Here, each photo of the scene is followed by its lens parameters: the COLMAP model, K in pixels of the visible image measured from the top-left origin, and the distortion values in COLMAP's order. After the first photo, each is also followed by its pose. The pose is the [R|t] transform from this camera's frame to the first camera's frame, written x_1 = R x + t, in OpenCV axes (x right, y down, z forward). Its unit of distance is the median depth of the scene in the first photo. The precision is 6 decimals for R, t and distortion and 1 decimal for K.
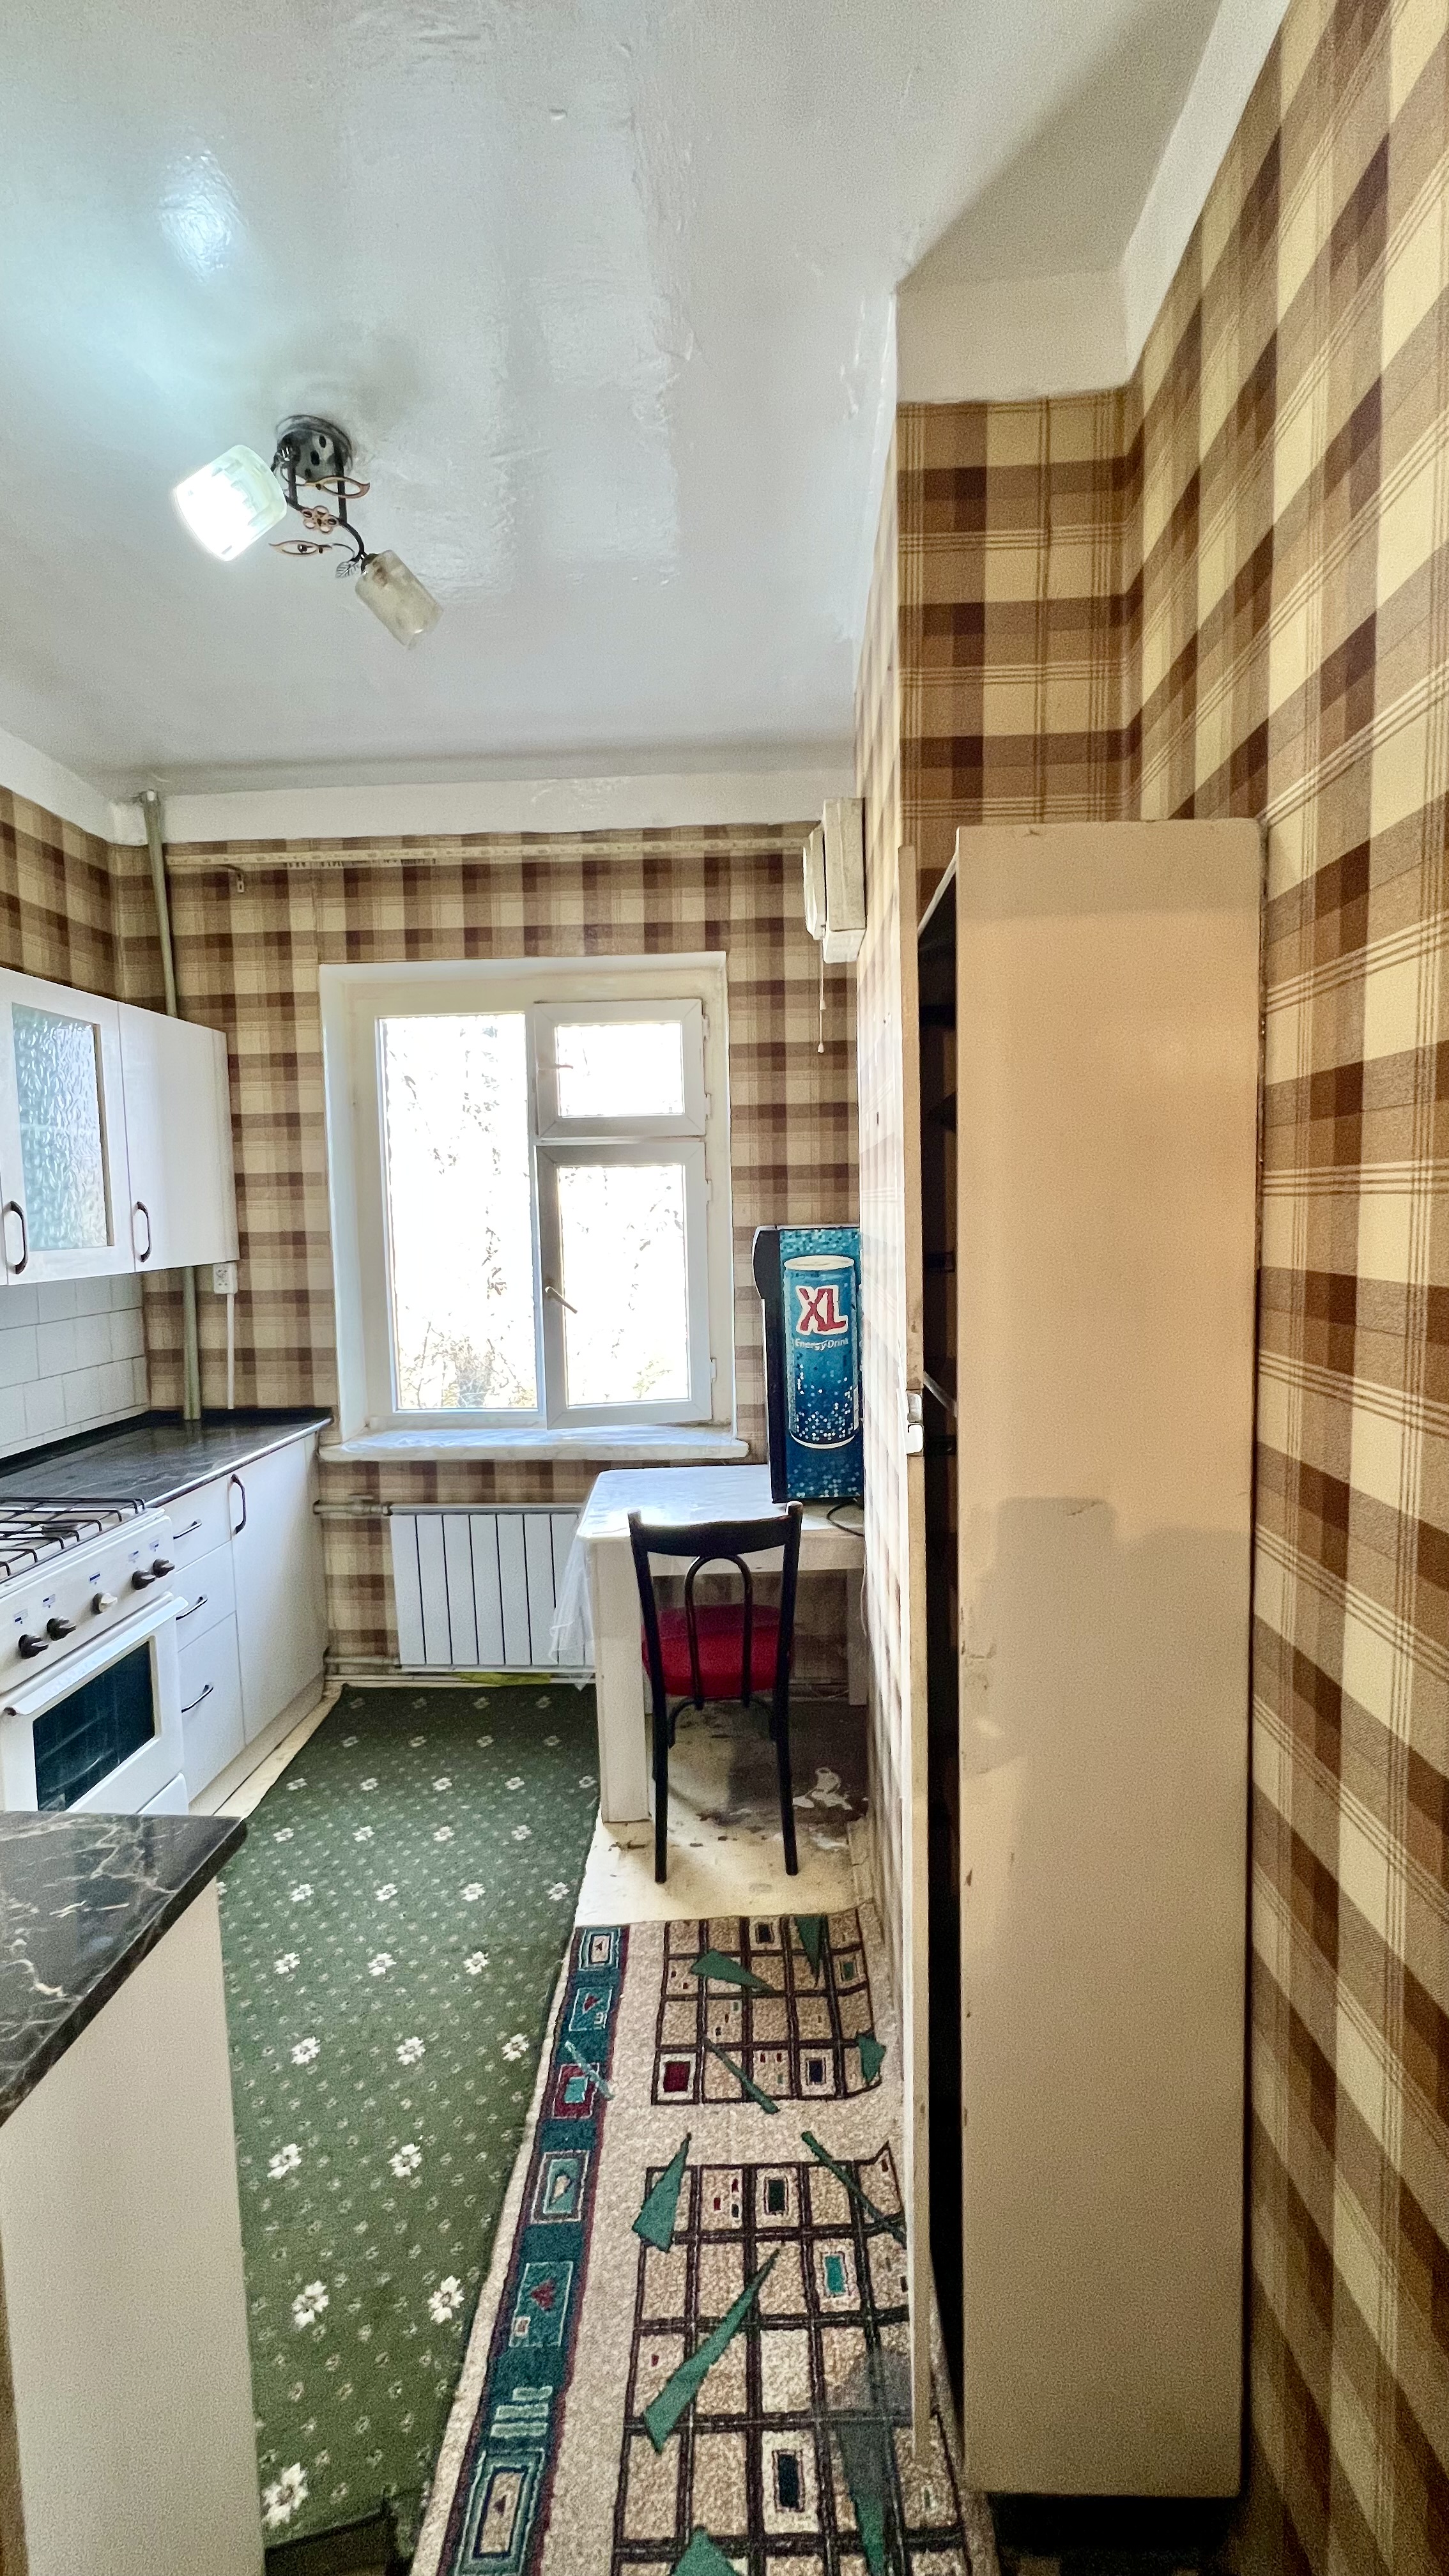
lens RADIAL K [[1028.1, 0, 729.5], [0, 1028.1, 1287.1], [0, 0, 1]] dist [-0.000376, 0.000390]
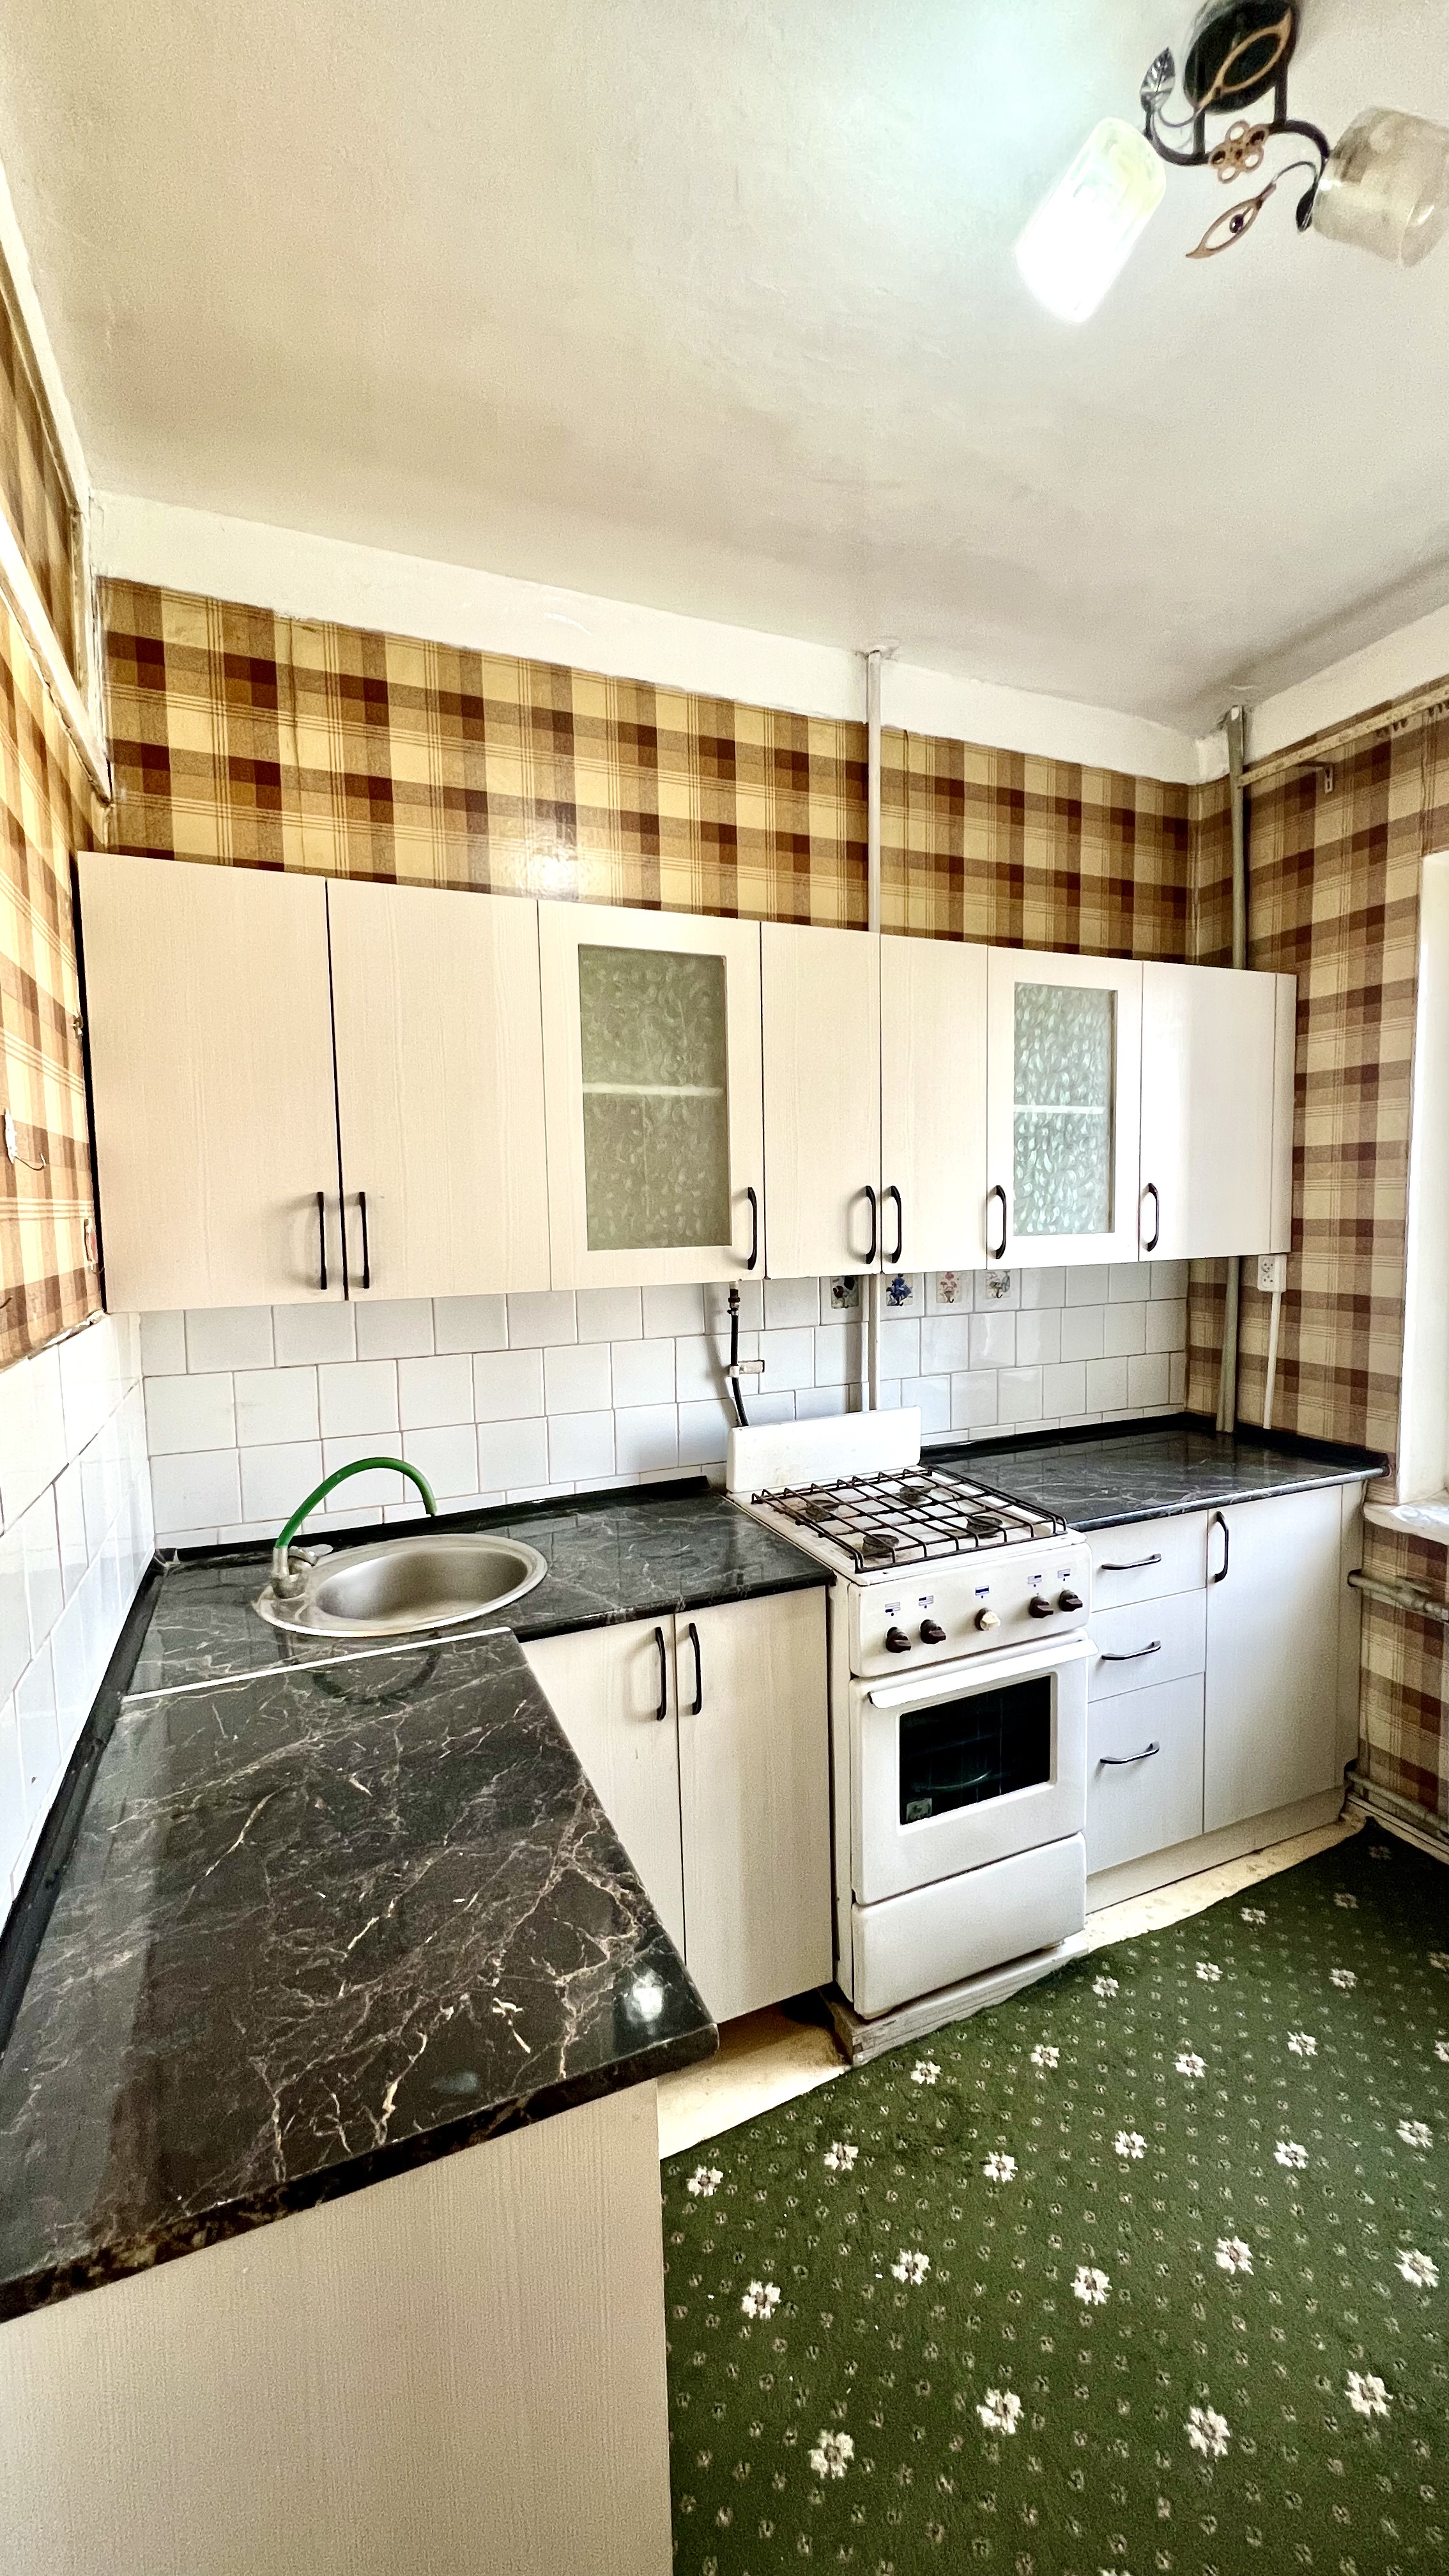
lens RADIAL K [[1028.1, 0, 729.5], [0, 1028.1, 1287.1], [0, 0, 1]] dist [-0.000376, 0.000390]
pose [[0.452937, 0.084232, -0.887555, 0.053244], [-0.061469, 0.996108, 0.063165, -0.023560], [0.889421, 0.025947, 0.456352, 0.231258]]
